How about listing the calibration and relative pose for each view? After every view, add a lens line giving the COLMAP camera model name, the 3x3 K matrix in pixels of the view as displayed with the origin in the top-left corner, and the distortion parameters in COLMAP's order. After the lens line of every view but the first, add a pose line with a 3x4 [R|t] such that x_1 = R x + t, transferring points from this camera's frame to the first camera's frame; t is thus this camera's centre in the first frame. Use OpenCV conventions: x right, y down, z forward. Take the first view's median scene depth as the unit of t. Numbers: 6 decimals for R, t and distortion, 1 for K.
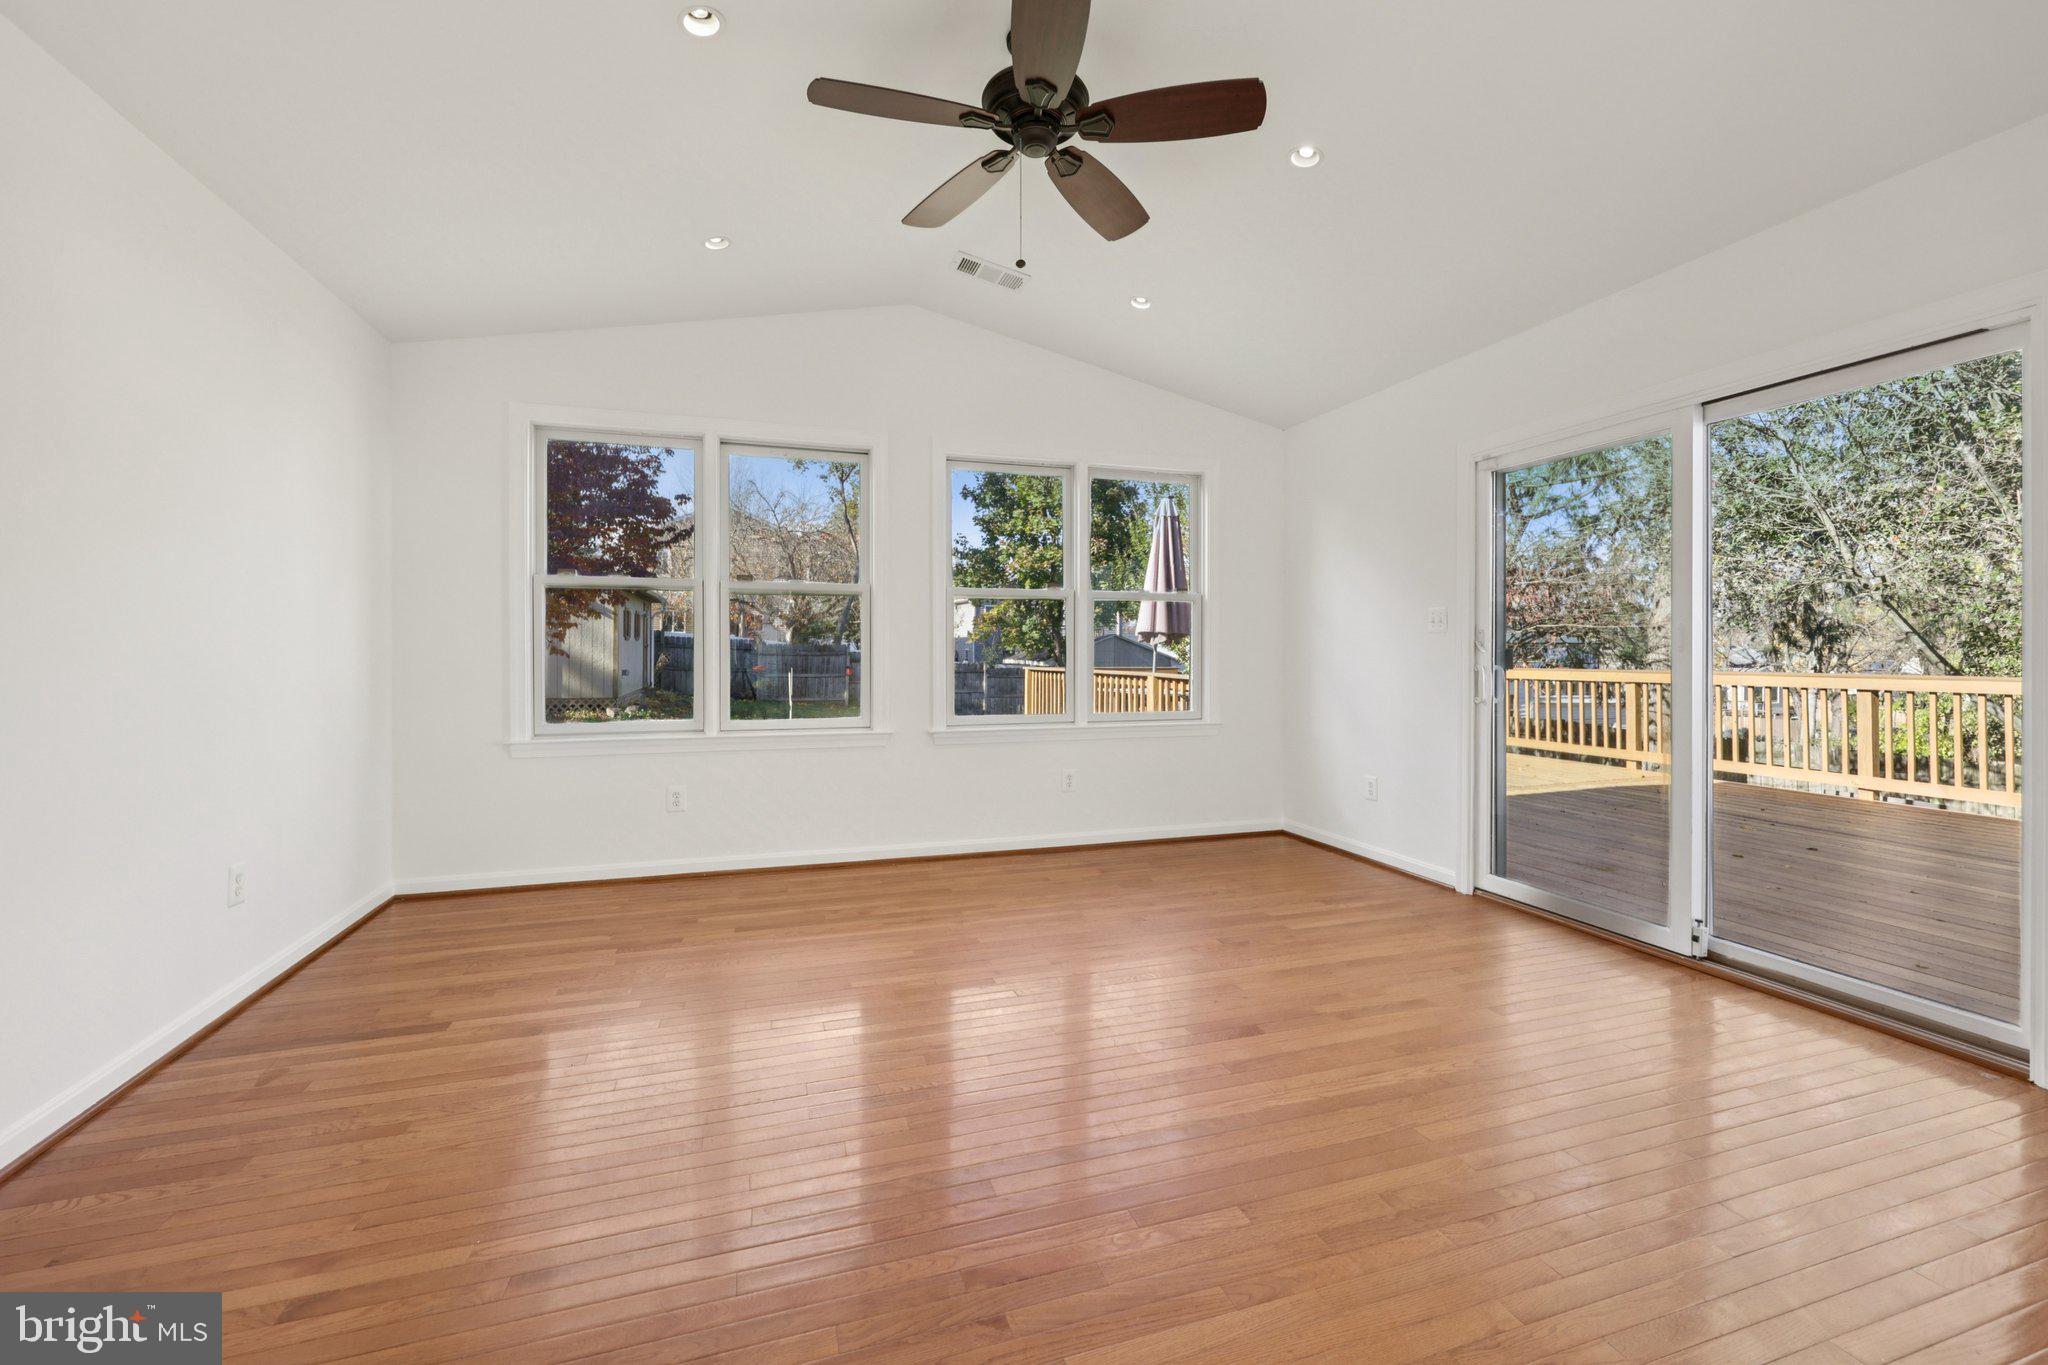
lens RADIAL K [[841.8, 0, 1024.3], [0, 841.8, 651.1], [0, 0, 1]] dist [0.001314, 0.000107]
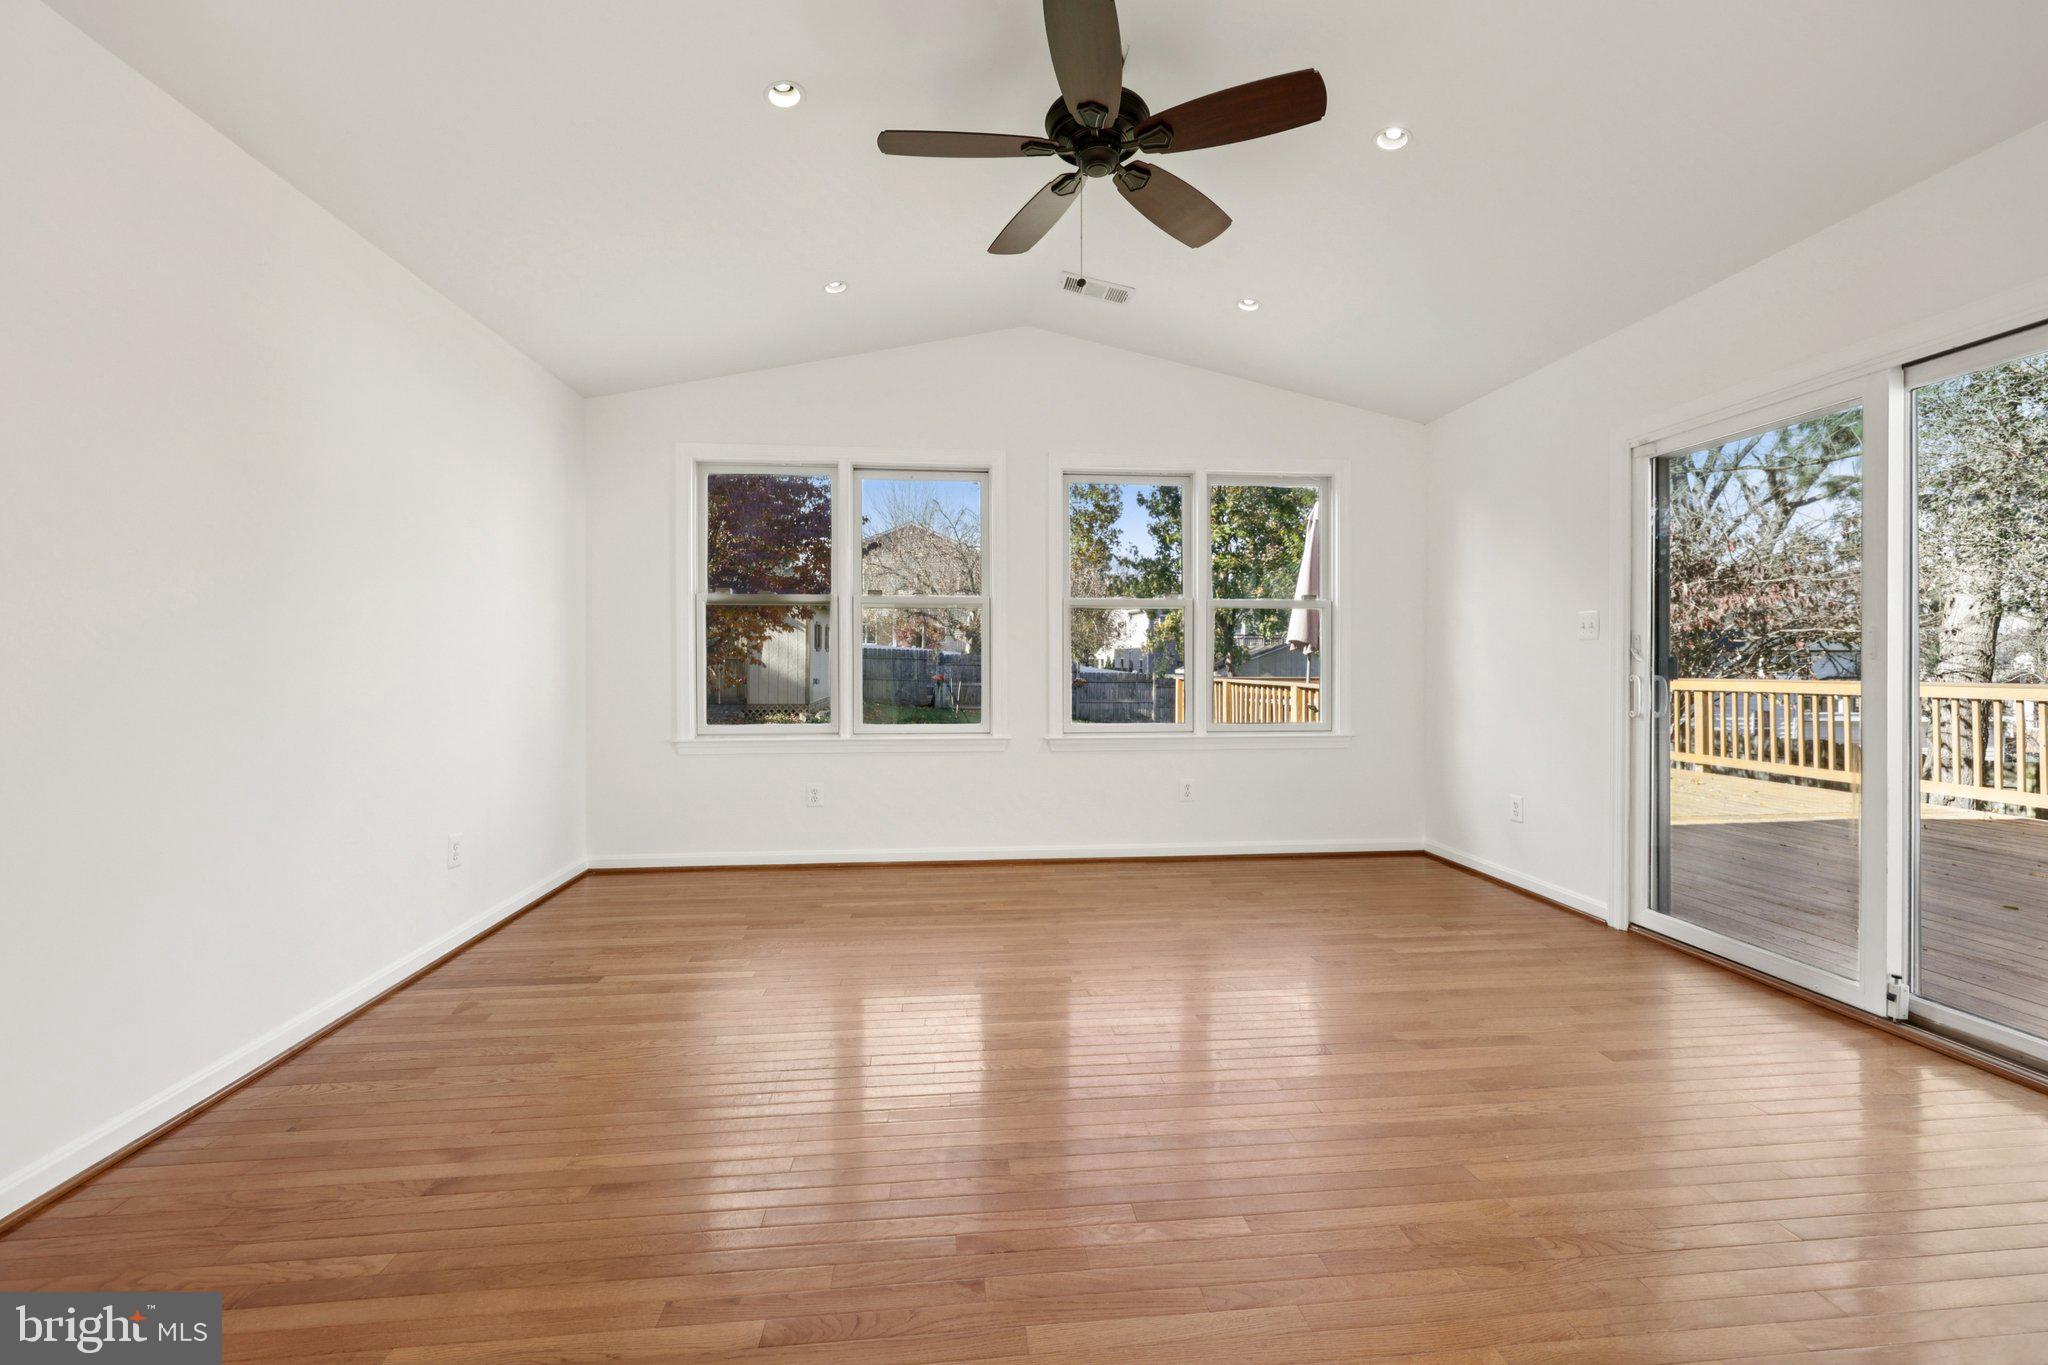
lens RADIAL K [[836.2, 0, 1023.4], [0, 836.2, 663.4], [0, 0, 1]] dist [0.002122, 0.000335]
pose [[0.976983, -0.000586, -0.213315, 0.111842], [0.001143, 0.999996, 0.002490, 0.001586], [0.213313, -0.002677, 0.976980, -0.011023]]
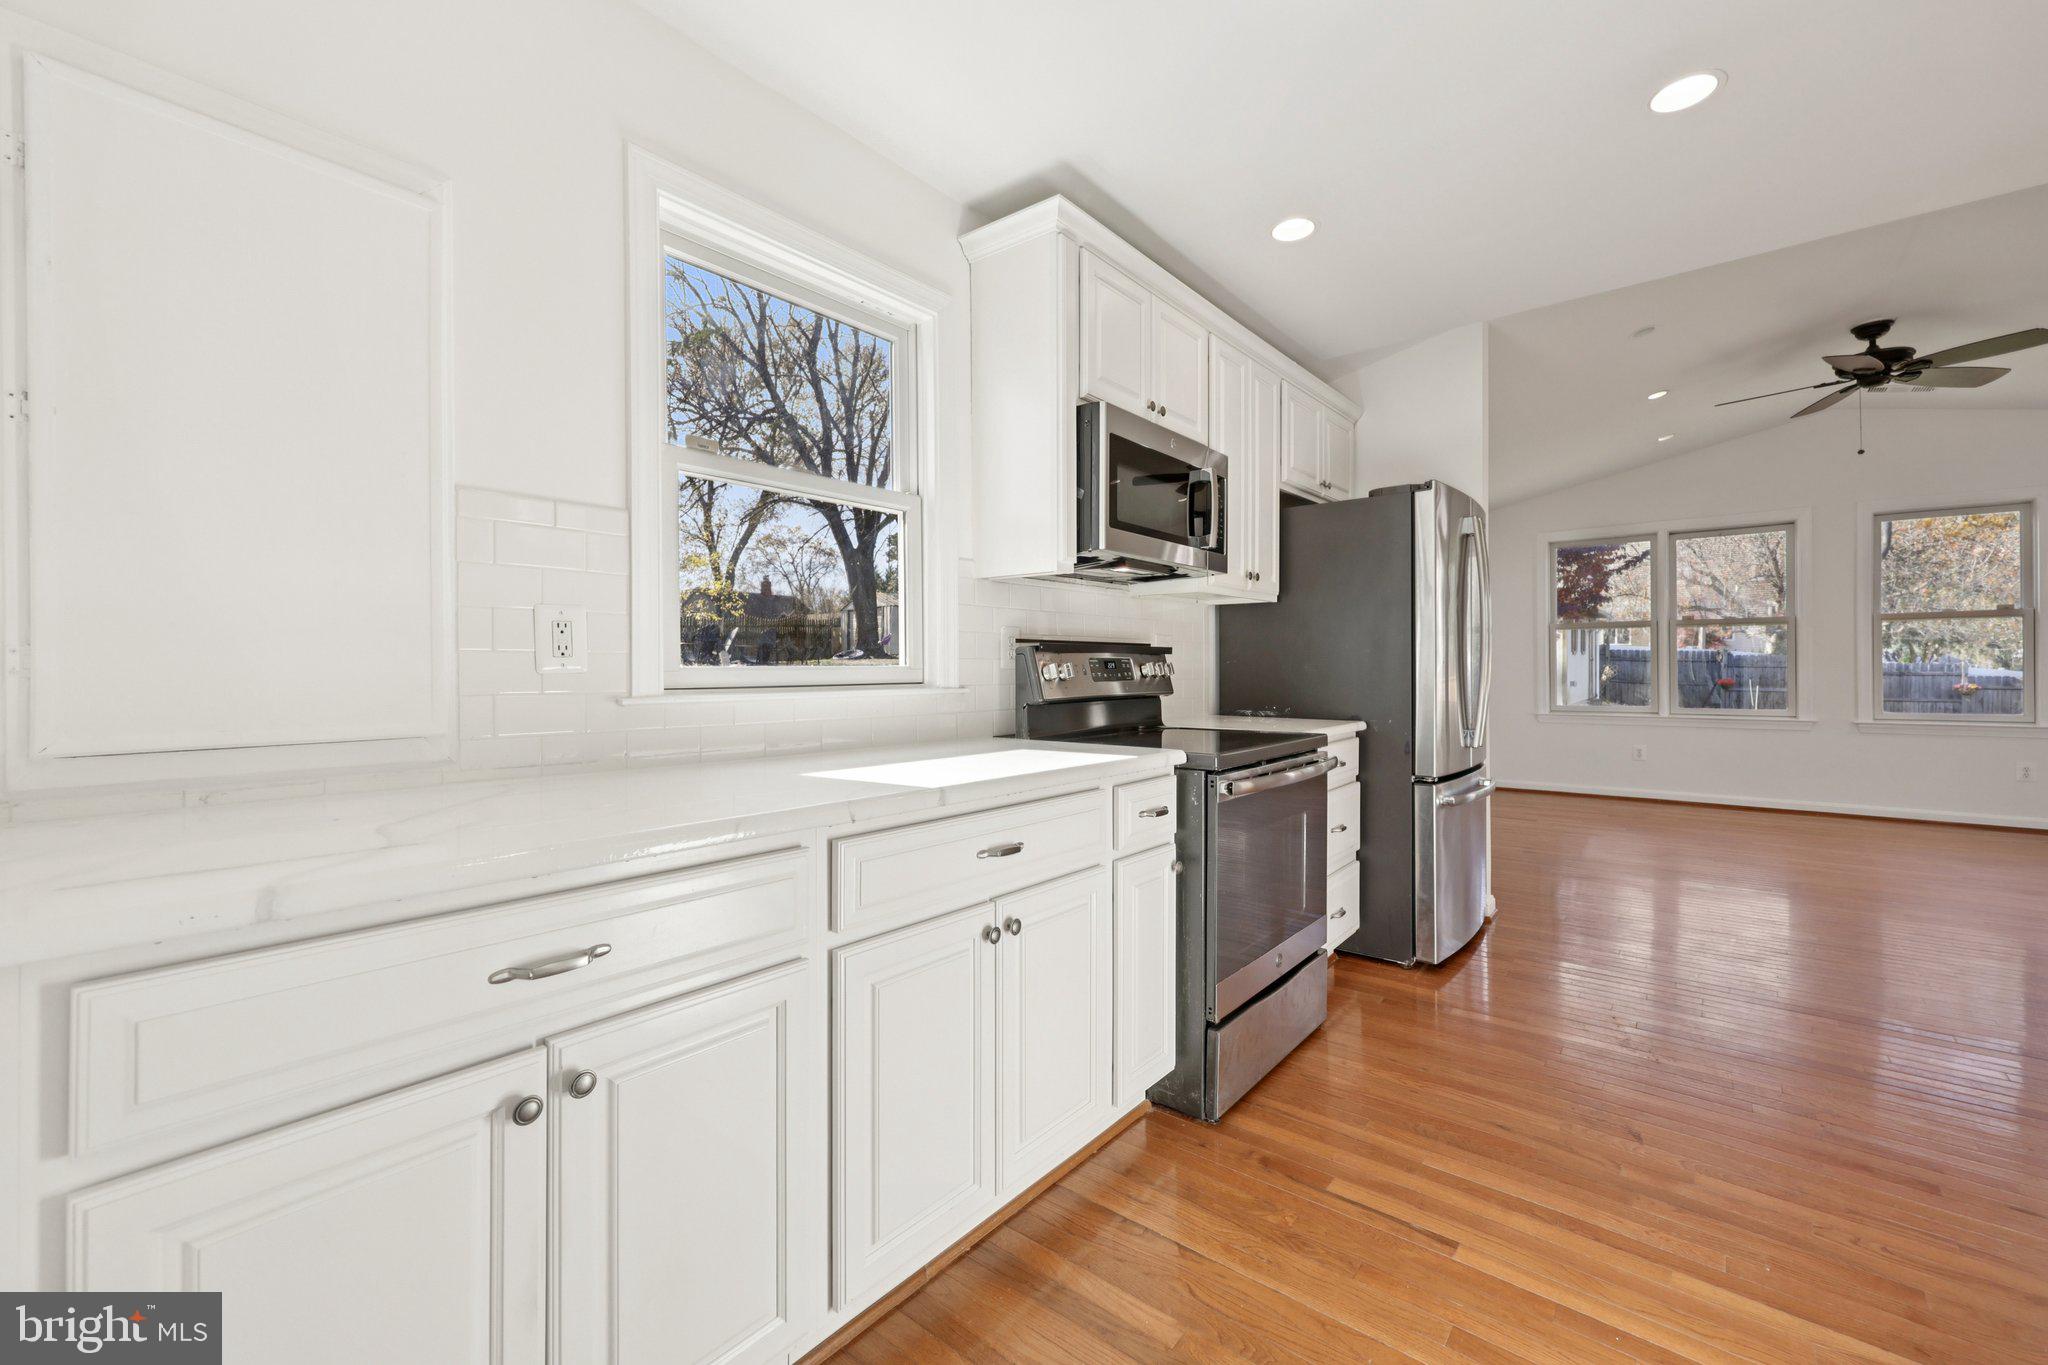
lens RADIAL K [[836.2, 0, 1023.4], [0, 836.2, 663.4], [0, 0, 1]] dist [0.002122, 0.000335]
pose [[0.533508, -0.006067, -0.845773, 0.444547], [0.005177, 0.999979, -0.003907, -0.001486], [0.845779, -0.002294, 0.533528, -1.203334]]
